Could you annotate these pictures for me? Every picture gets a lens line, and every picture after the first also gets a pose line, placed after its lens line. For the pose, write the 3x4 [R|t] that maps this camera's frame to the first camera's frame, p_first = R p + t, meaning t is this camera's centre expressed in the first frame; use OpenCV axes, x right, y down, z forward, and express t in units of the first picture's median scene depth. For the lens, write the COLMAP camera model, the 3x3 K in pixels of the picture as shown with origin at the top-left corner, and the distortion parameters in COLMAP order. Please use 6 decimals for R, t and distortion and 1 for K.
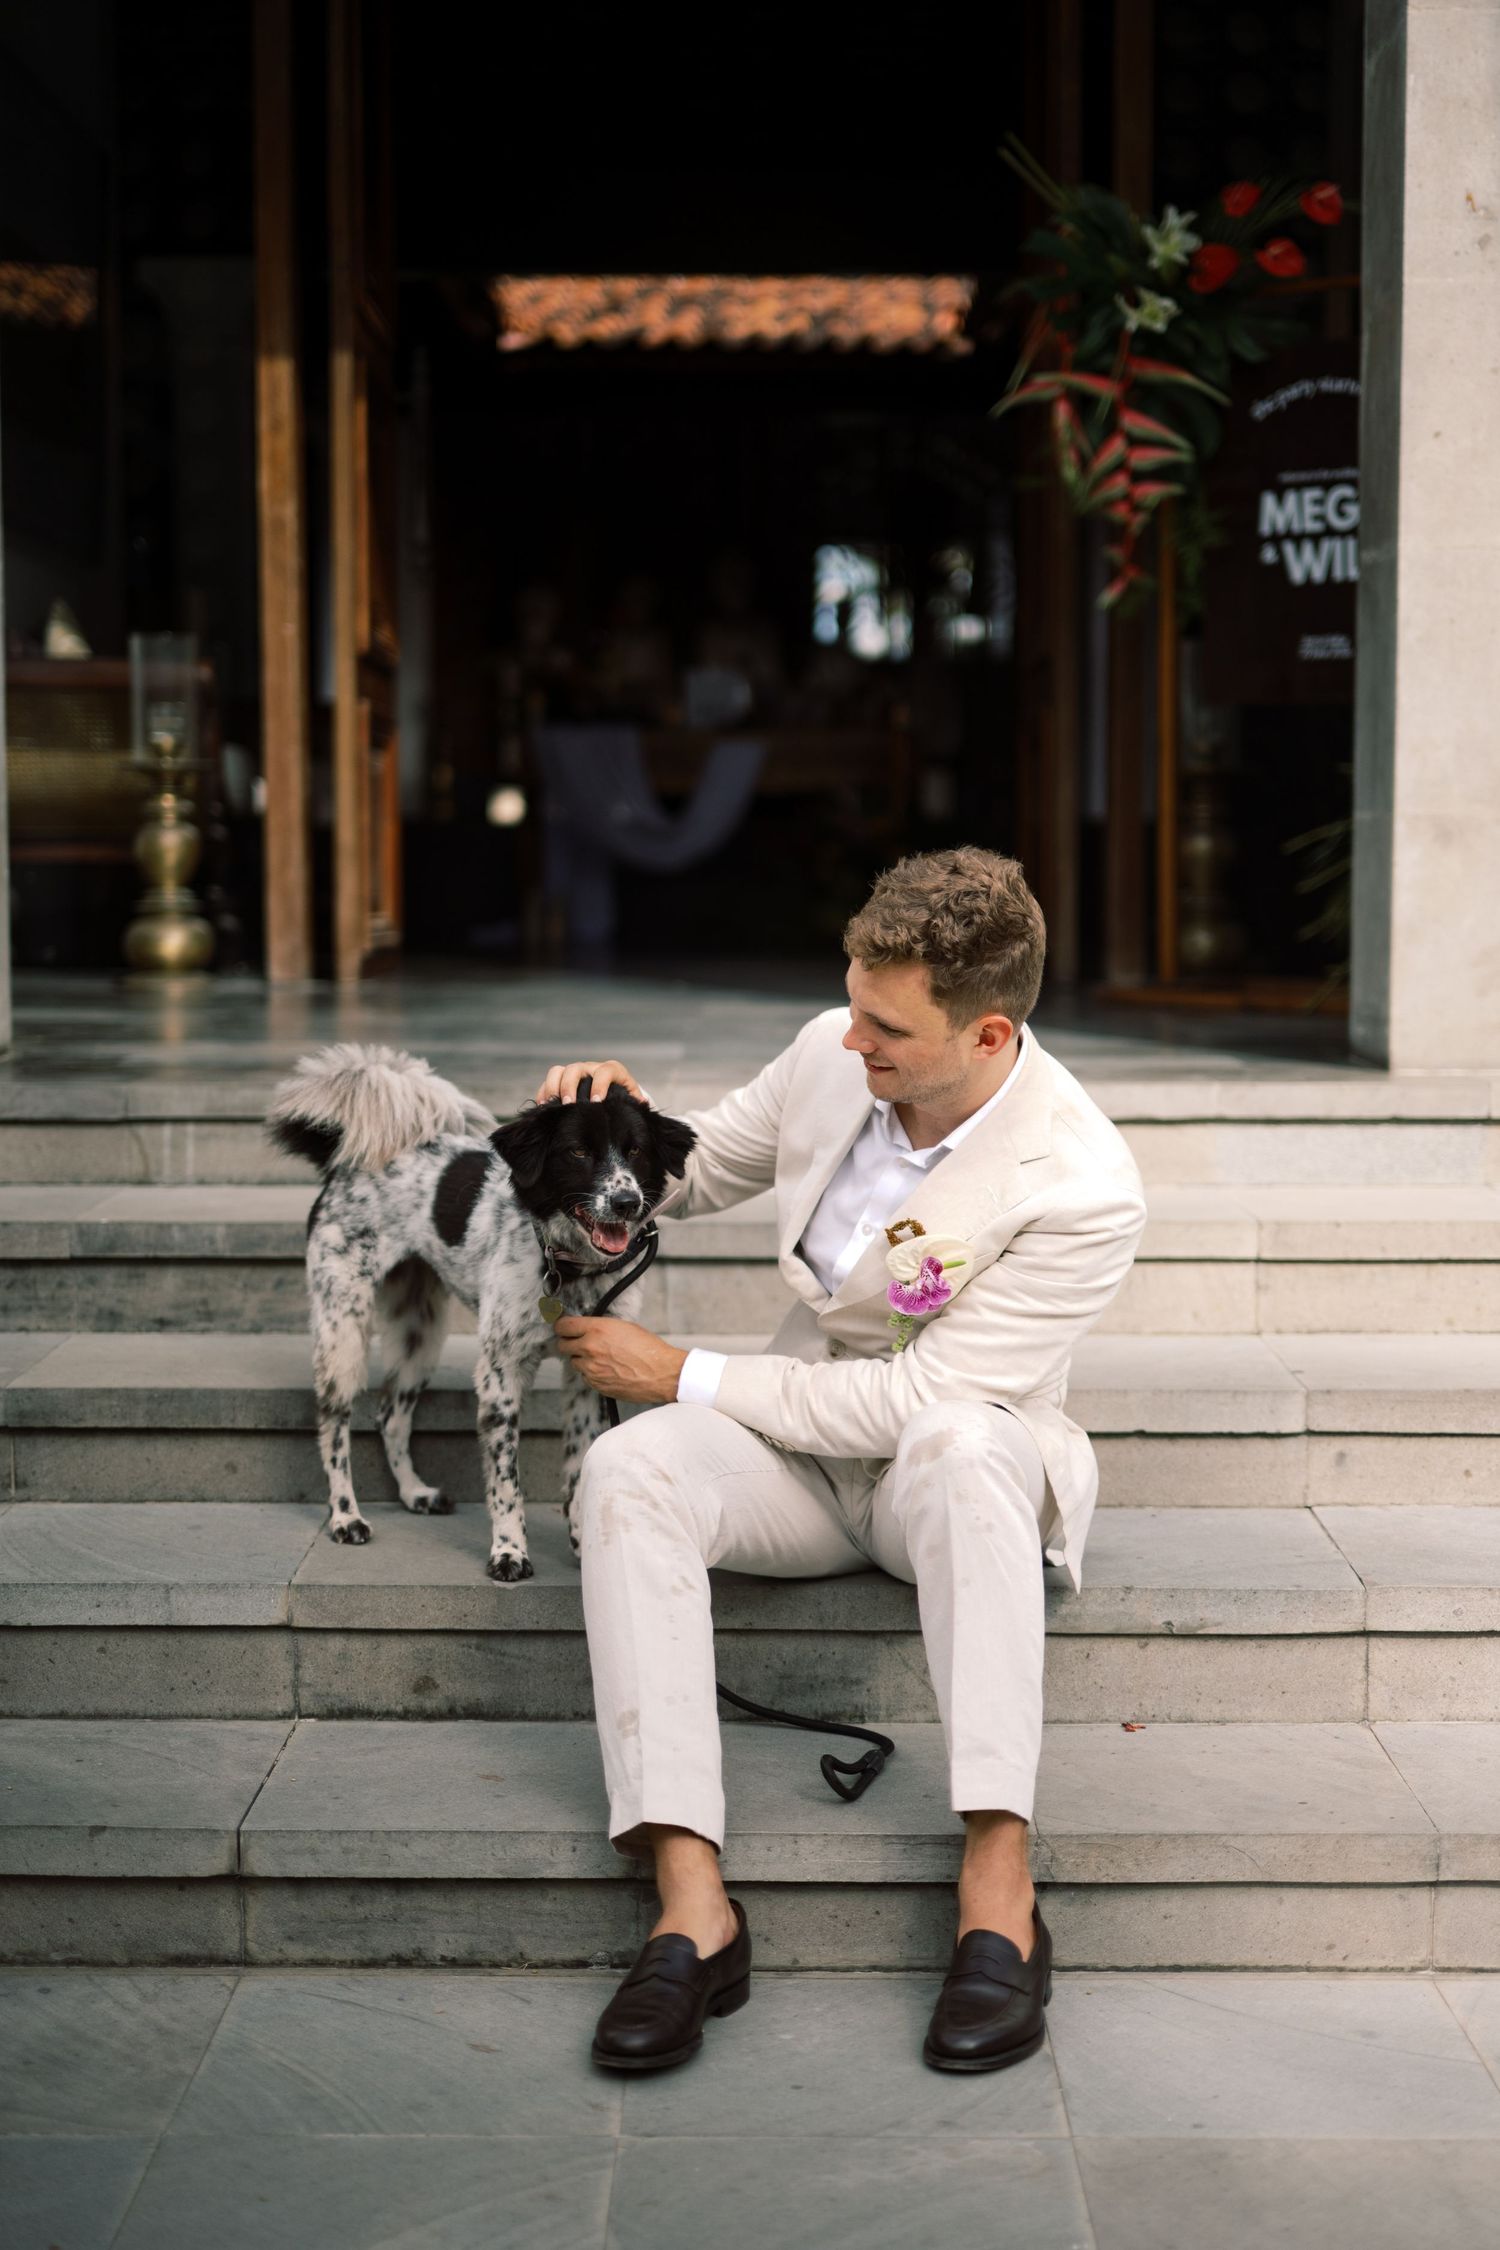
lens RADIAL K [[3361.7, 0, 746.0], [0, 3361.7, 1126.8], [0, 0, 1]] dist [0.100260, 0.000000]
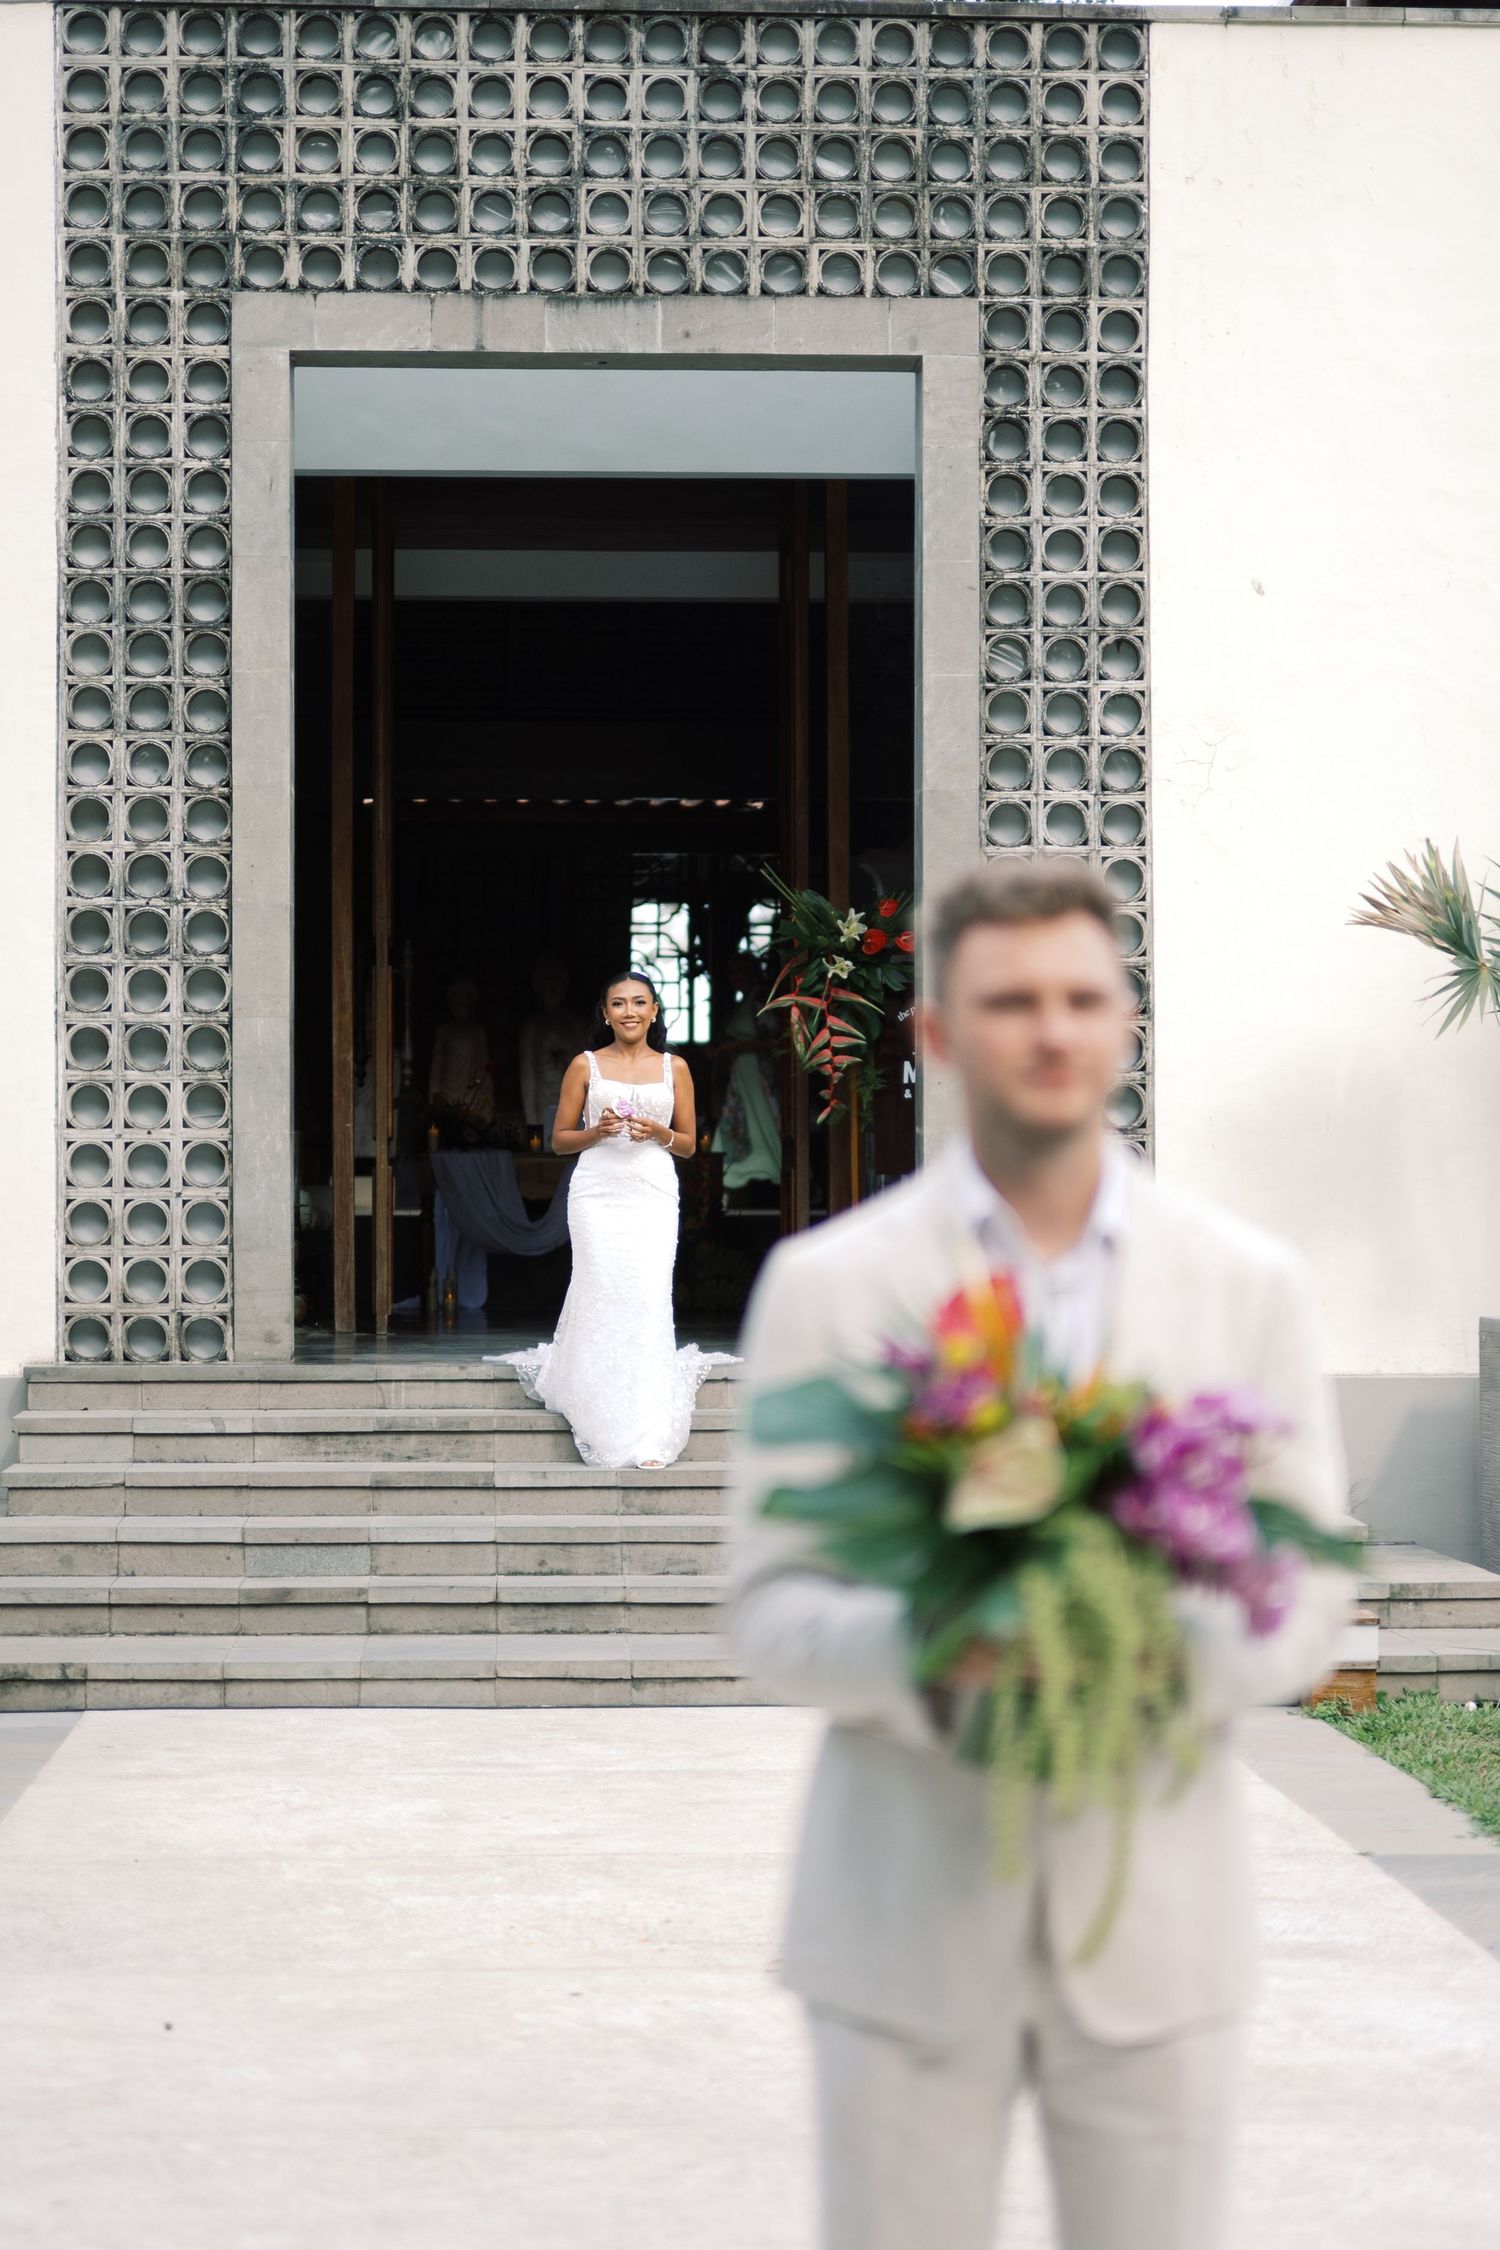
lens RADIAL K [[4856.0, 0, 750.2], [0, 4856.0, 1119.0], [0, 0, 1]] dist [0.133765, 0.000000]
pose [[0.998577, -0.003780, 0.053203, -0.071942], [0.008989, 0.995146, -0.098001, 0.103139], [-0.052574, 0.098340, 0.993763, -1.629422]]
